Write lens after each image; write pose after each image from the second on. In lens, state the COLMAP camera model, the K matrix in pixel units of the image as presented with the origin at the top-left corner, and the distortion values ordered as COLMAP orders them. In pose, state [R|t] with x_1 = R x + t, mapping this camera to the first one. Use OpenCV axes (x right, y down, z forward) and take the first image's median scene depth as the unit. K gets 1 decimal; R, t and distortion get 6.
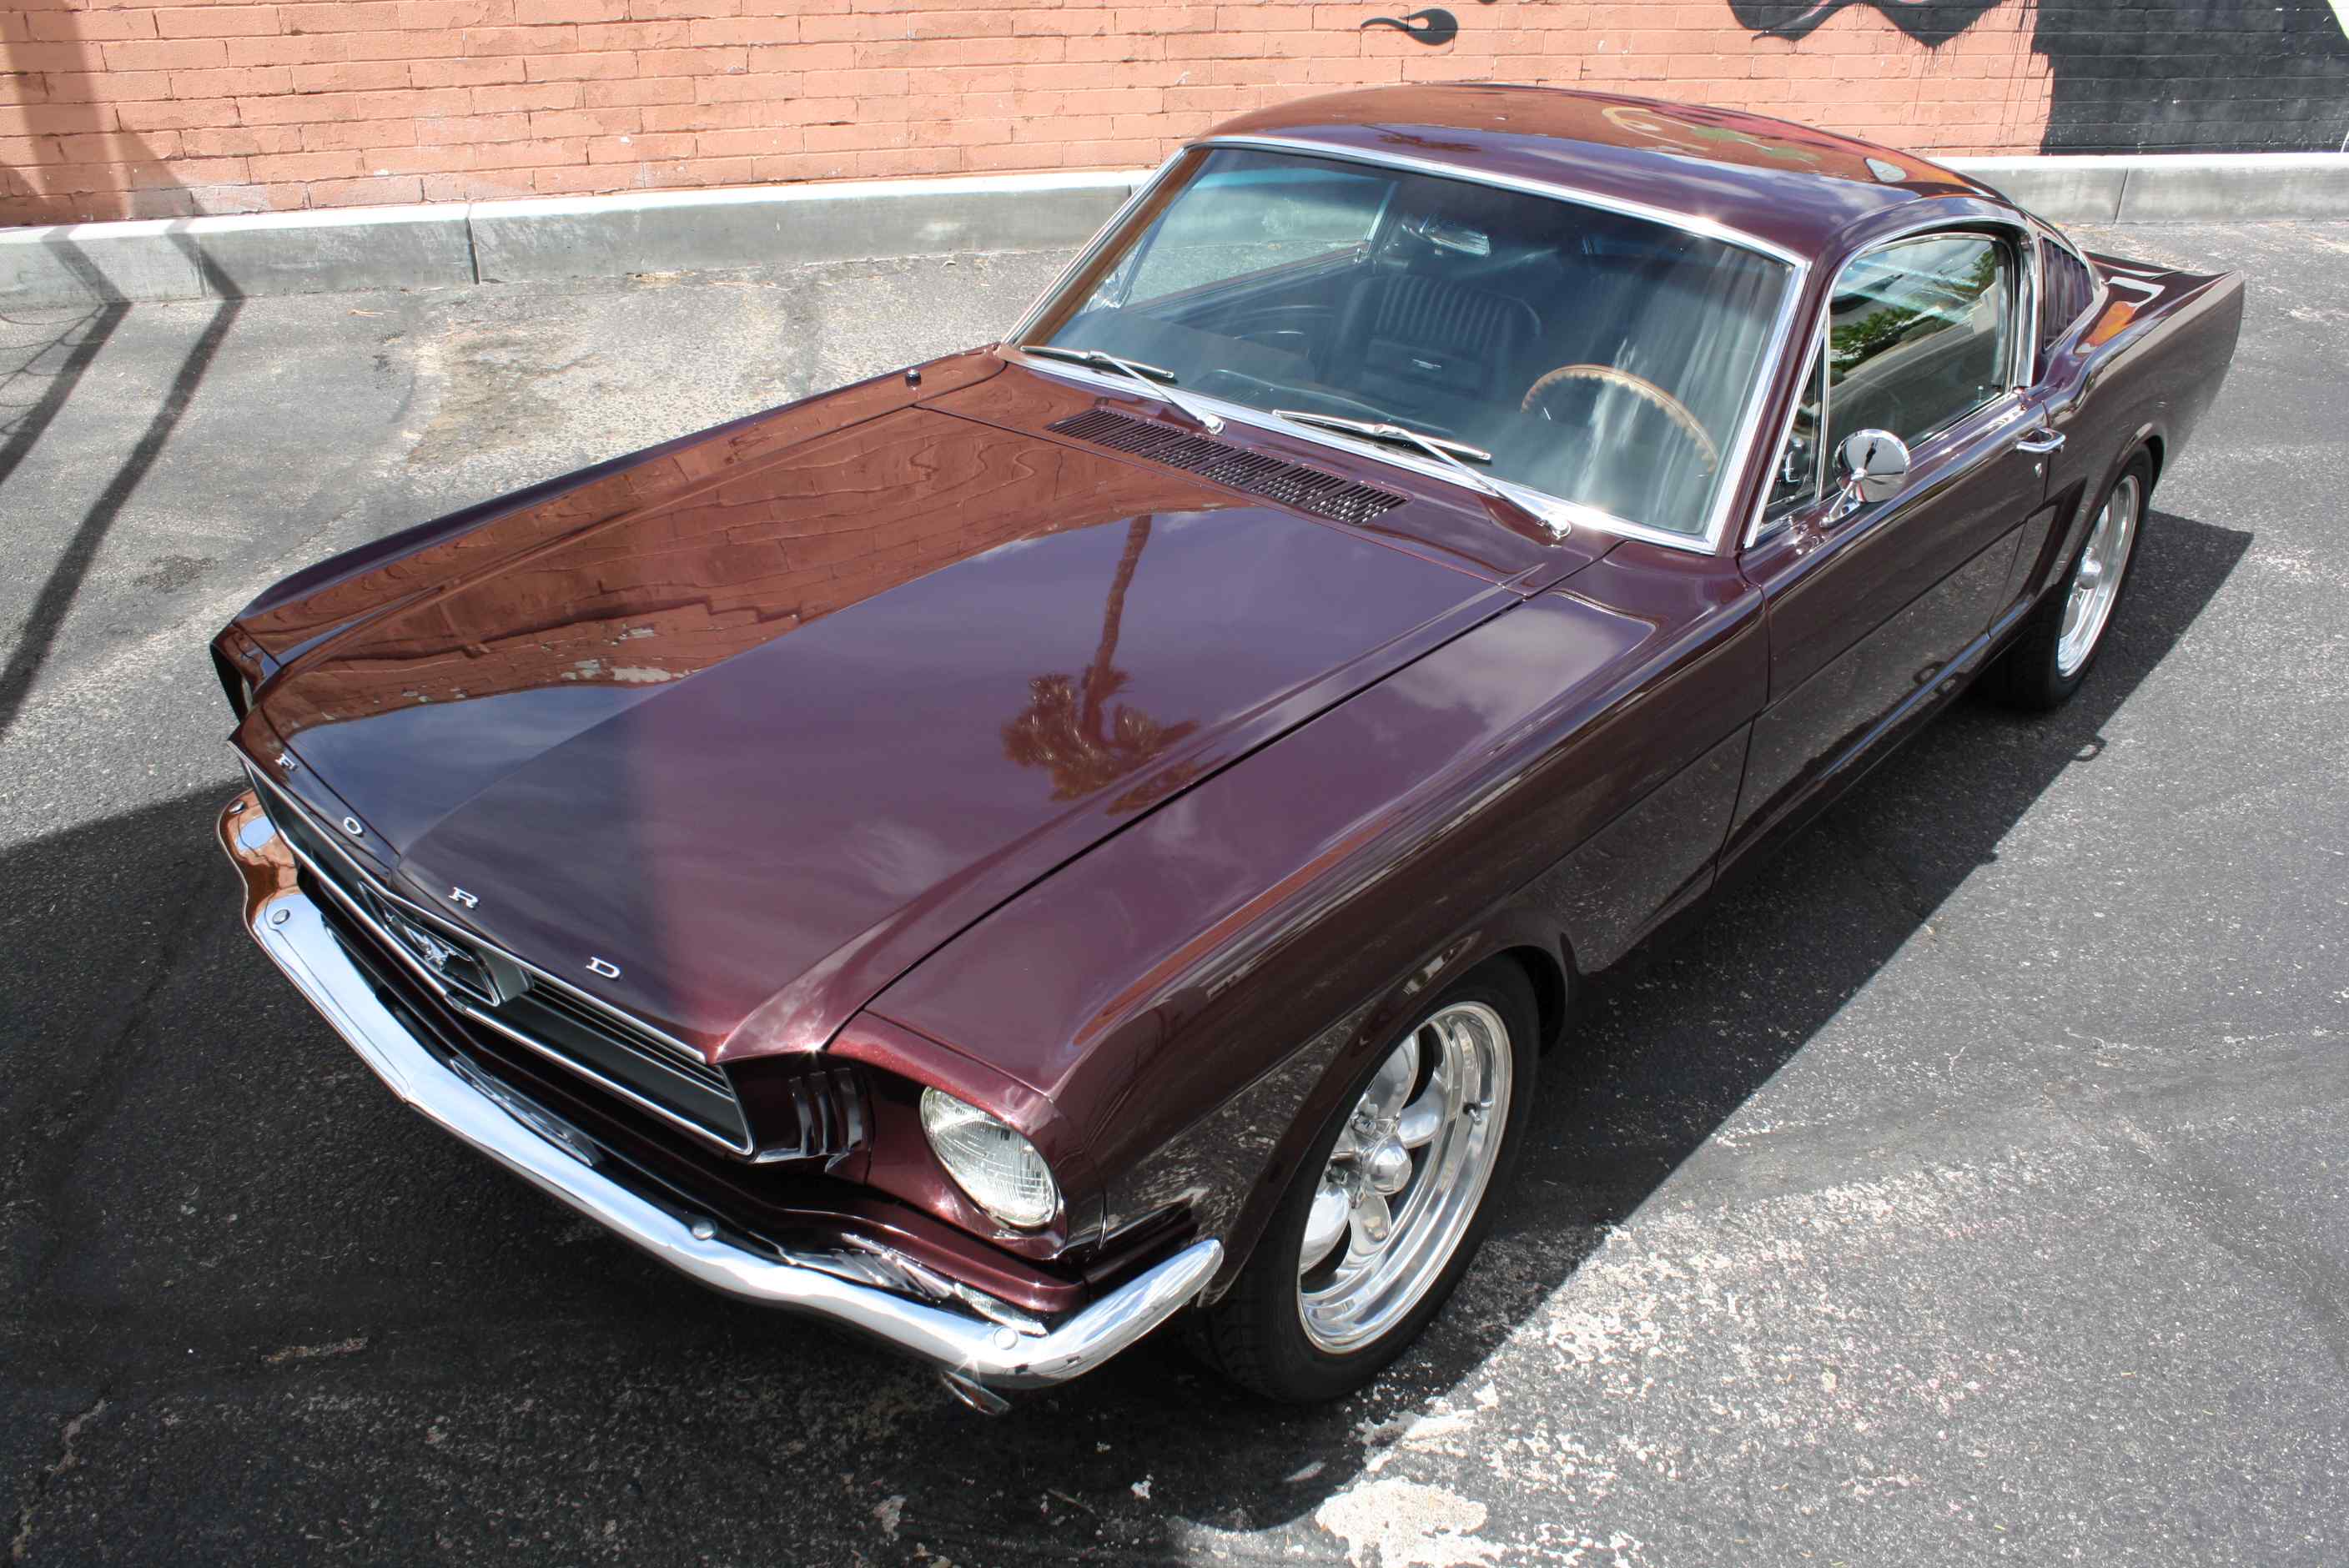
lens RADIAL K [[1973.3, 0, 1186.0], [0, 1973.3, 775.5], [0, 0, 1]] dist [-0.169509, 0.147572]
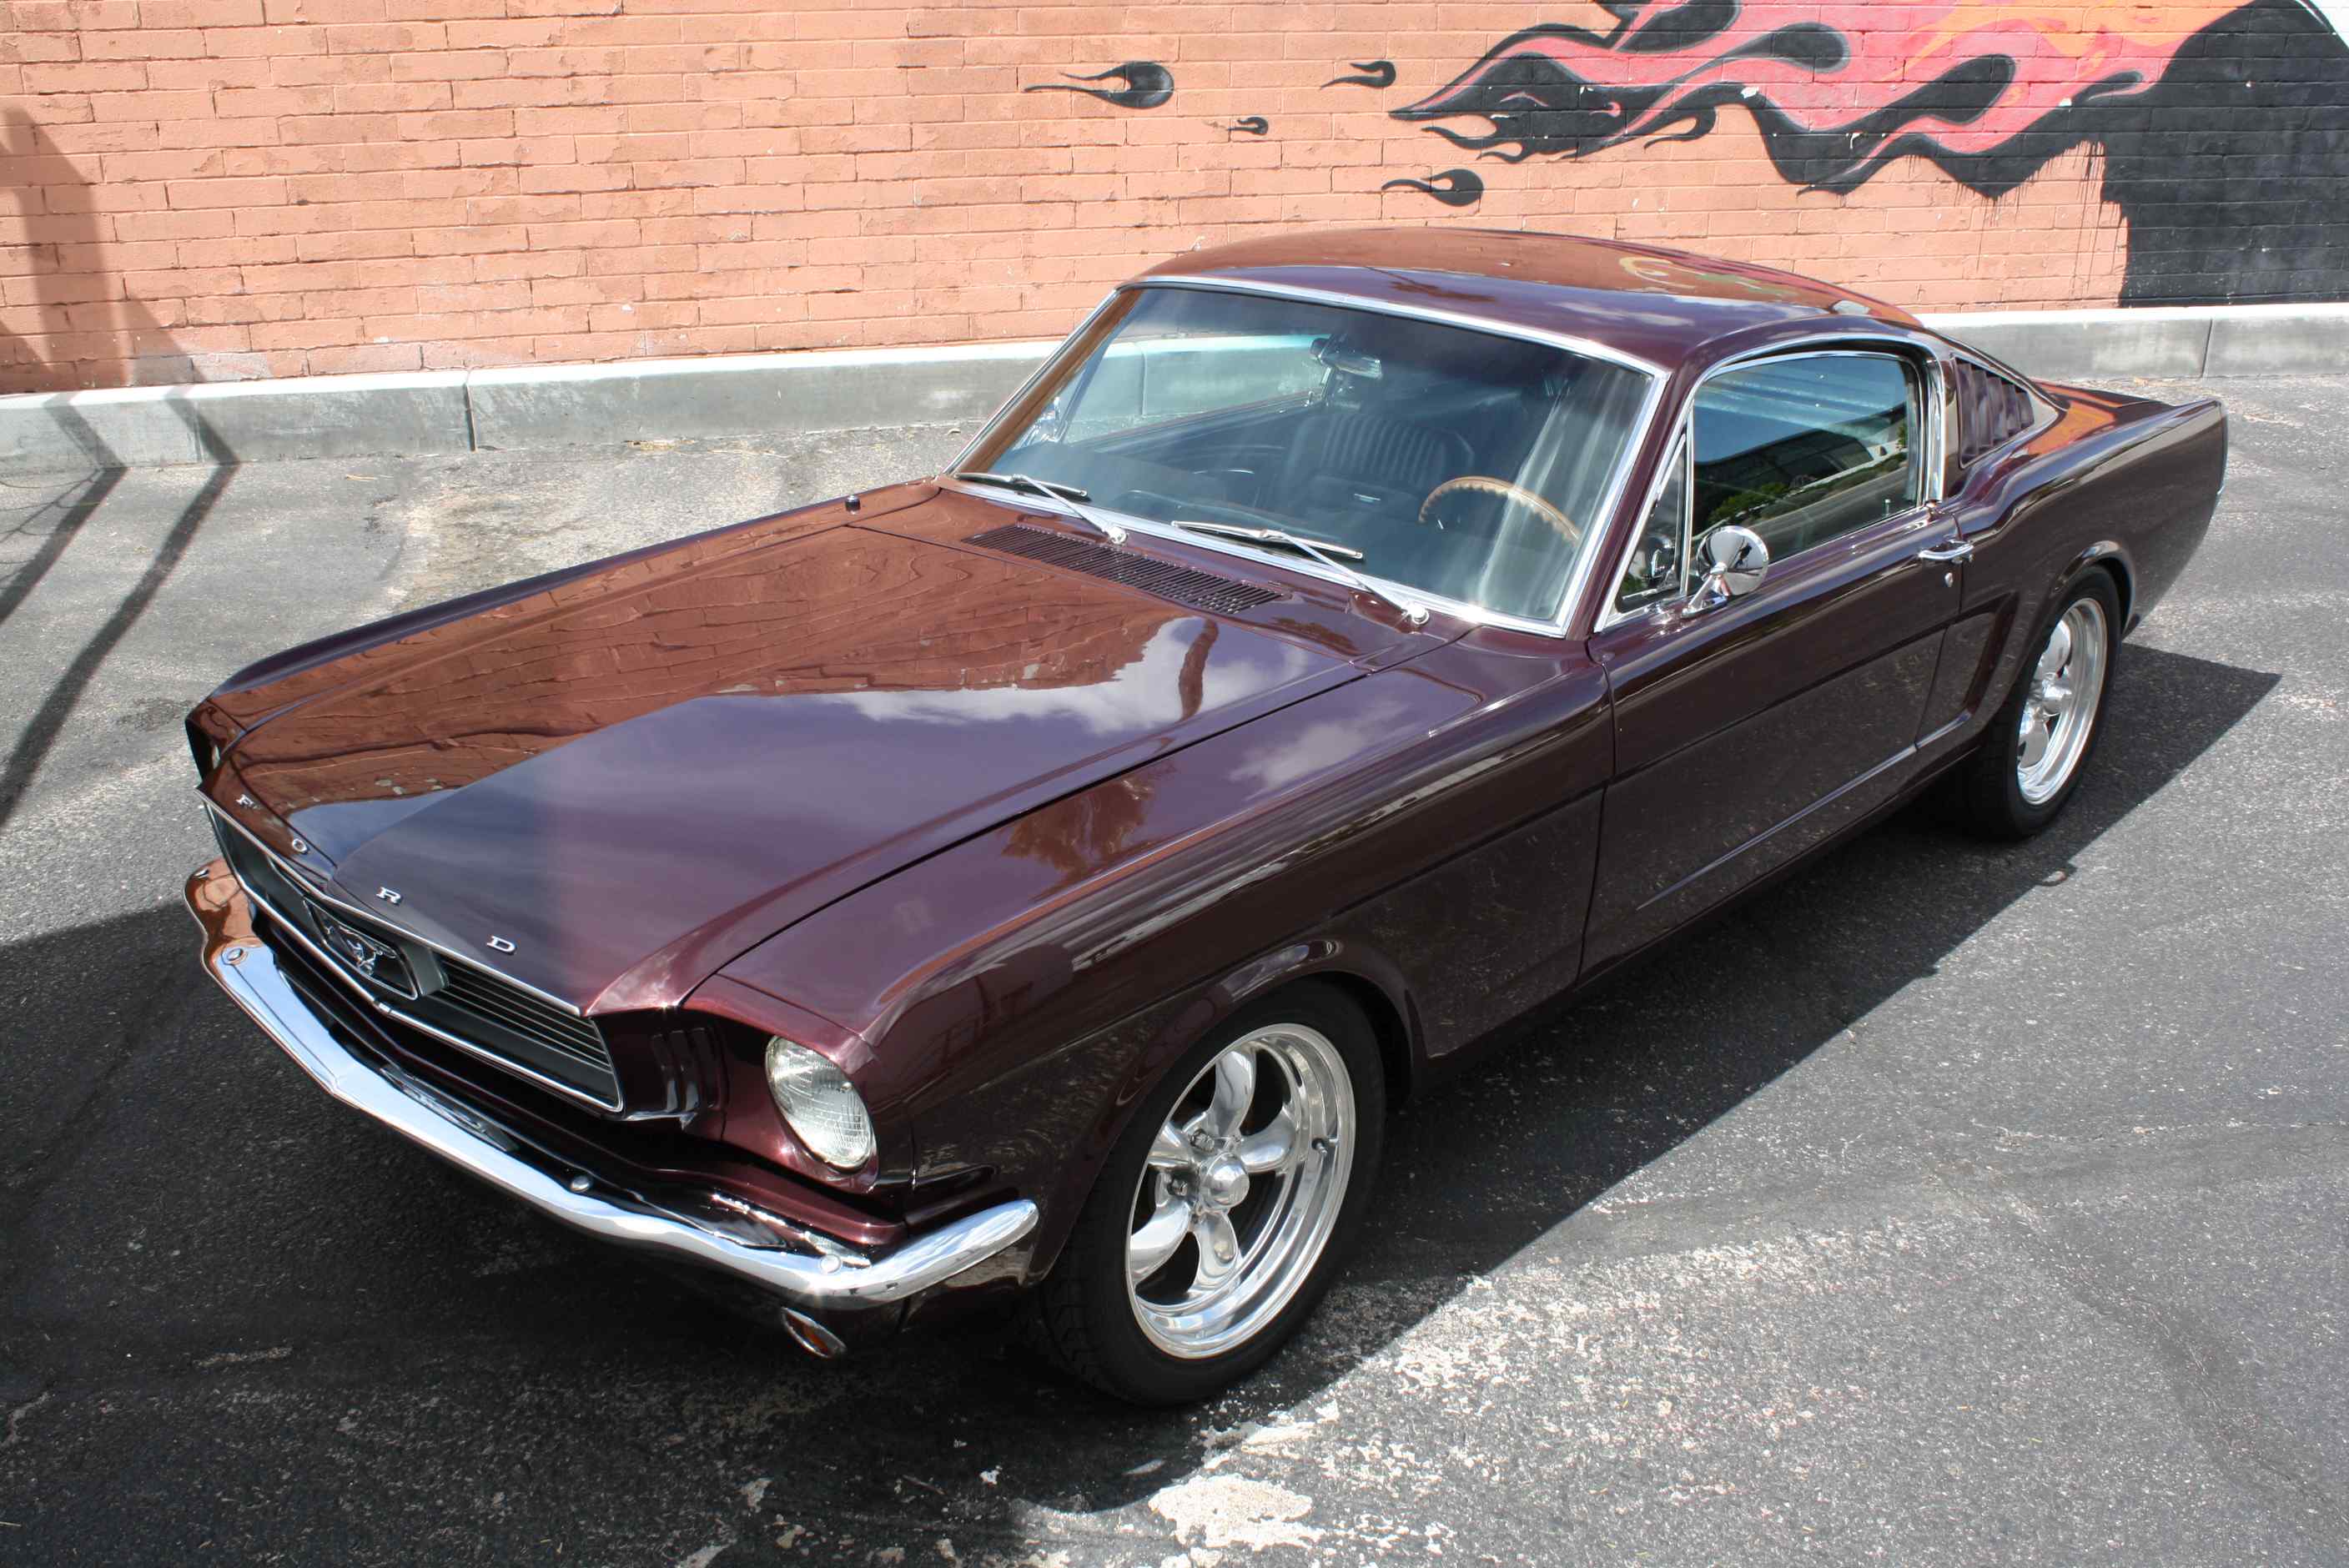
lens RADIAL K [[2254.8, 0, 1185.6], [0, 2254.8, 768.7], [0, 0, 1]] dist [-0.150315, 0.151567]
pose [[0.998840, -0.002451, -0.048085, 0.097364], [-0.003527, 0.992294, -0.123859, 0.088068], [0.048018, 0.123885, 0.991134, -0.176828]]
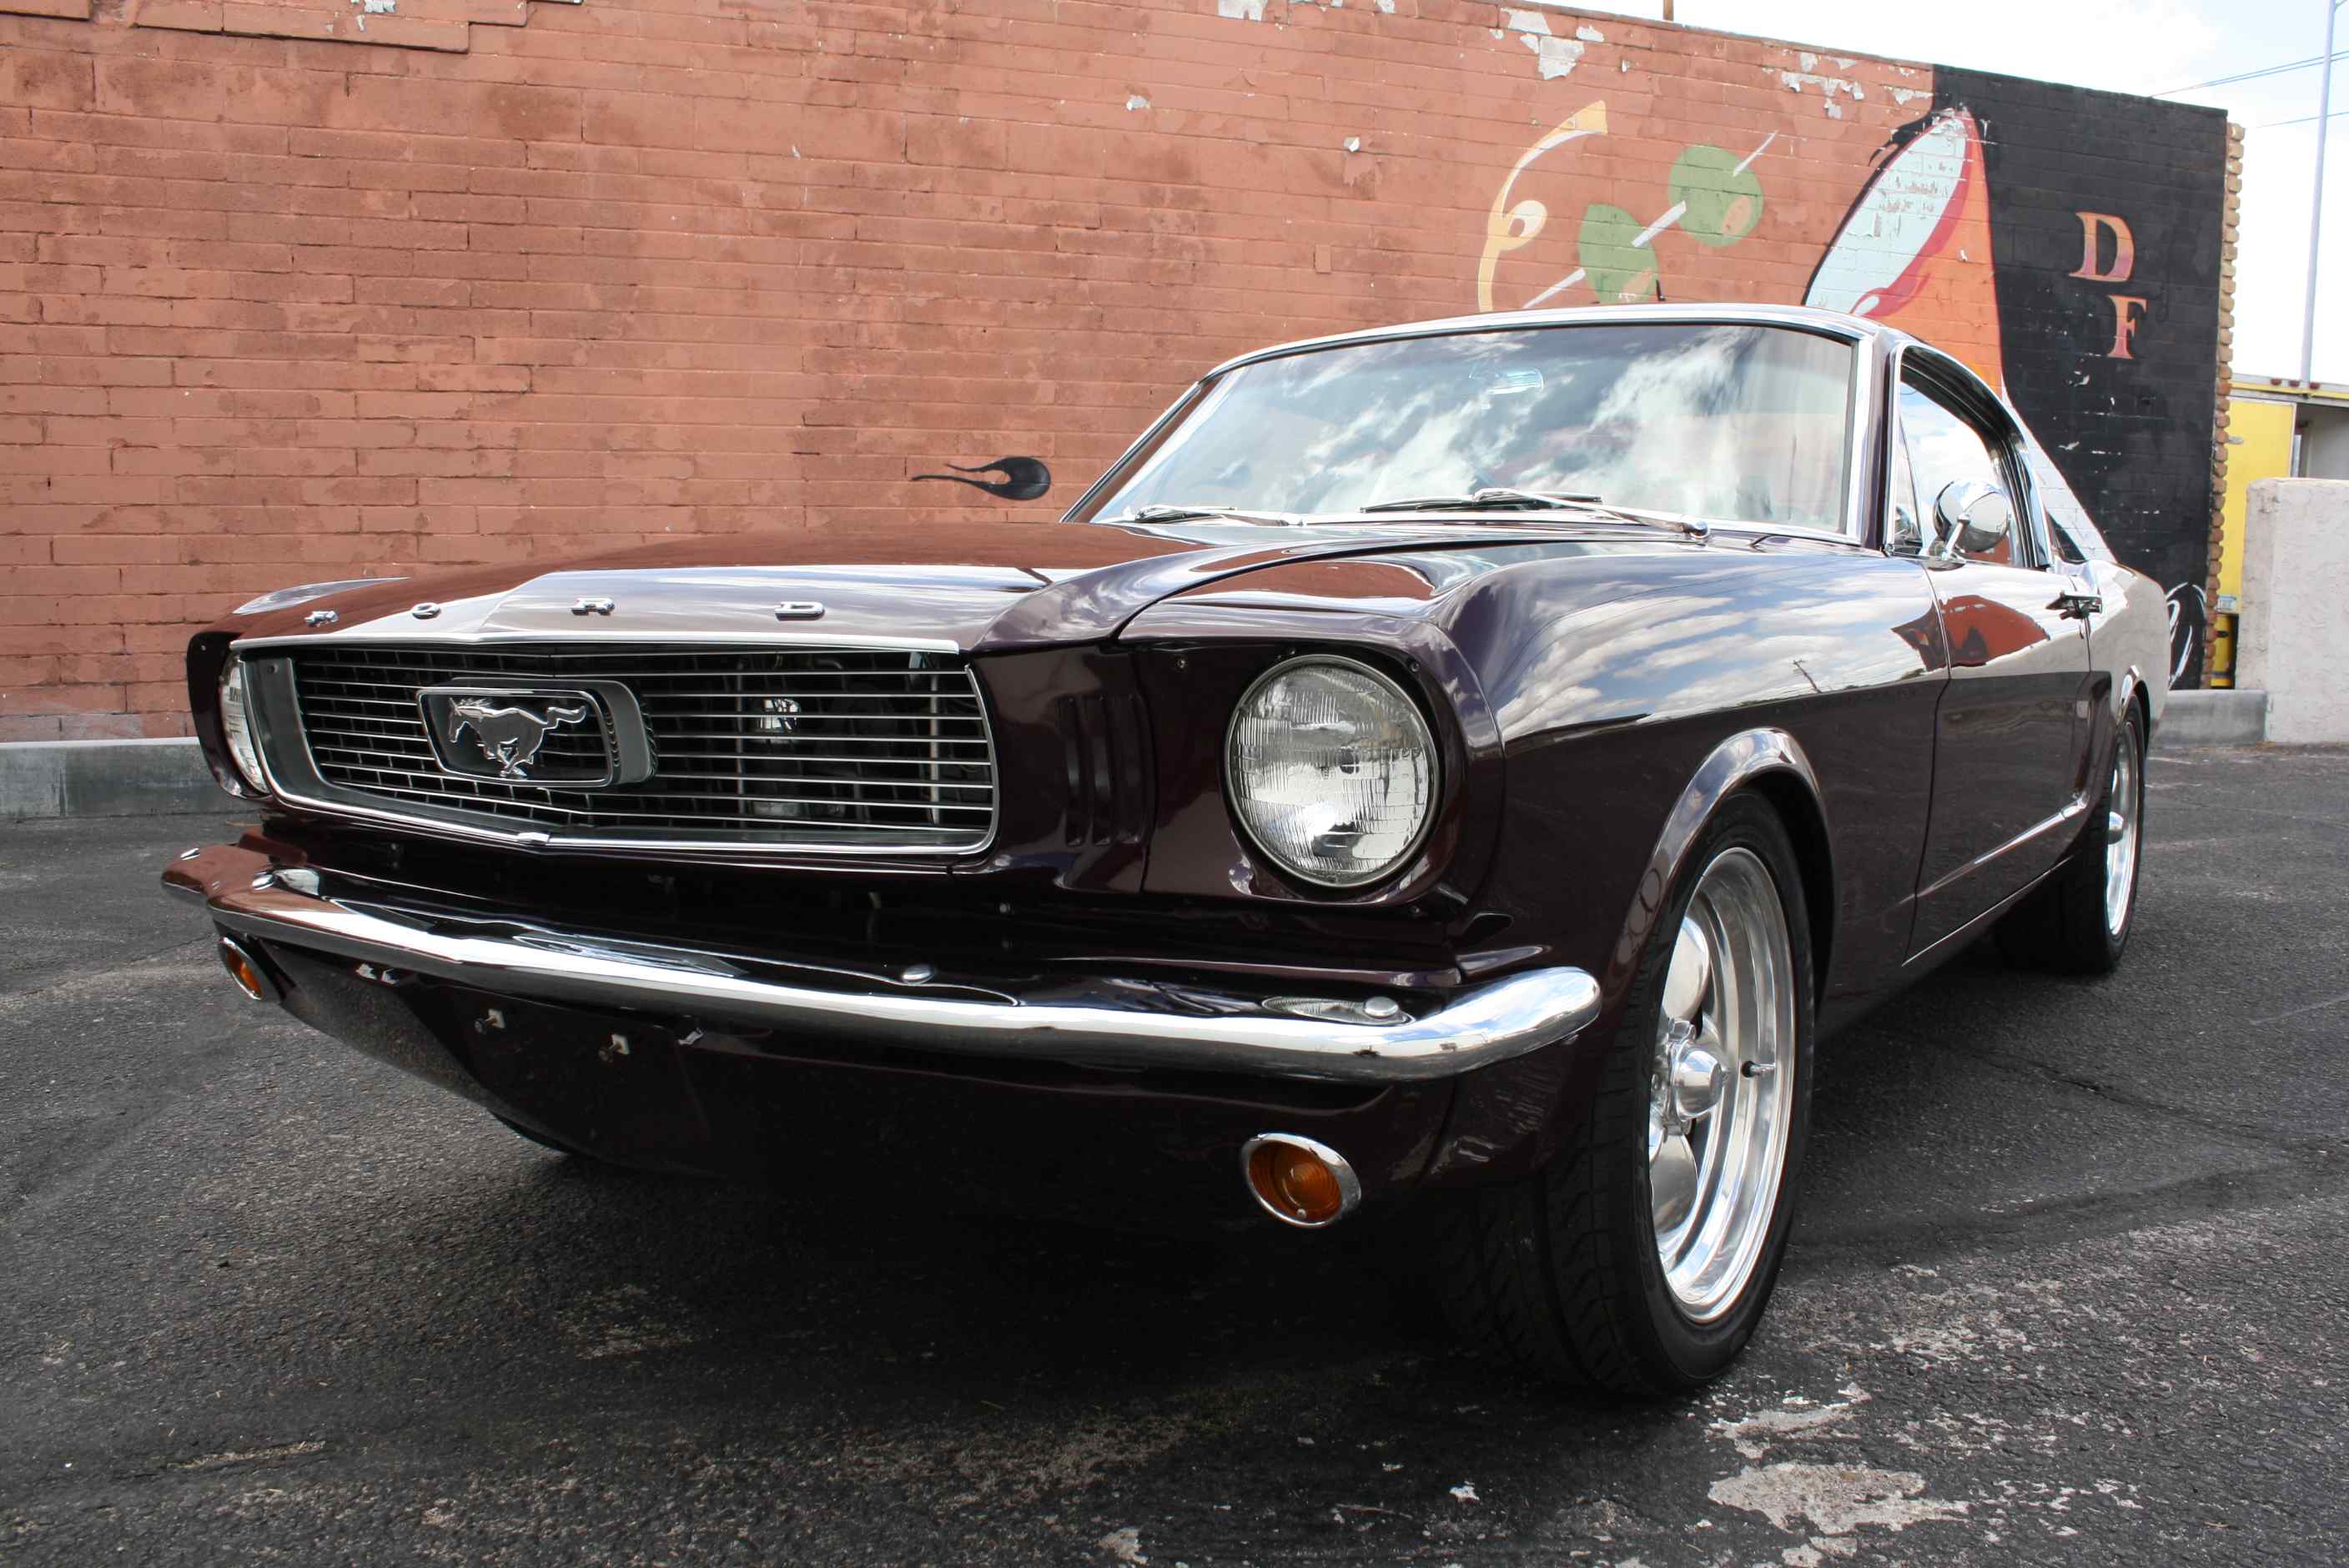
lens RADIAL K [[1973.3, 0, 1186.0], [0, 1973.3, 775.5], [0, 0, 1]] dist [-0.169509, 0.147572]
pose [[0.993047, -0.035104, 0.112366, -0.131511], [0.077128, 0.915117, -0.395742, 0.267737], [-0.088936, 0.401656, 0.911462, 0.166049]]
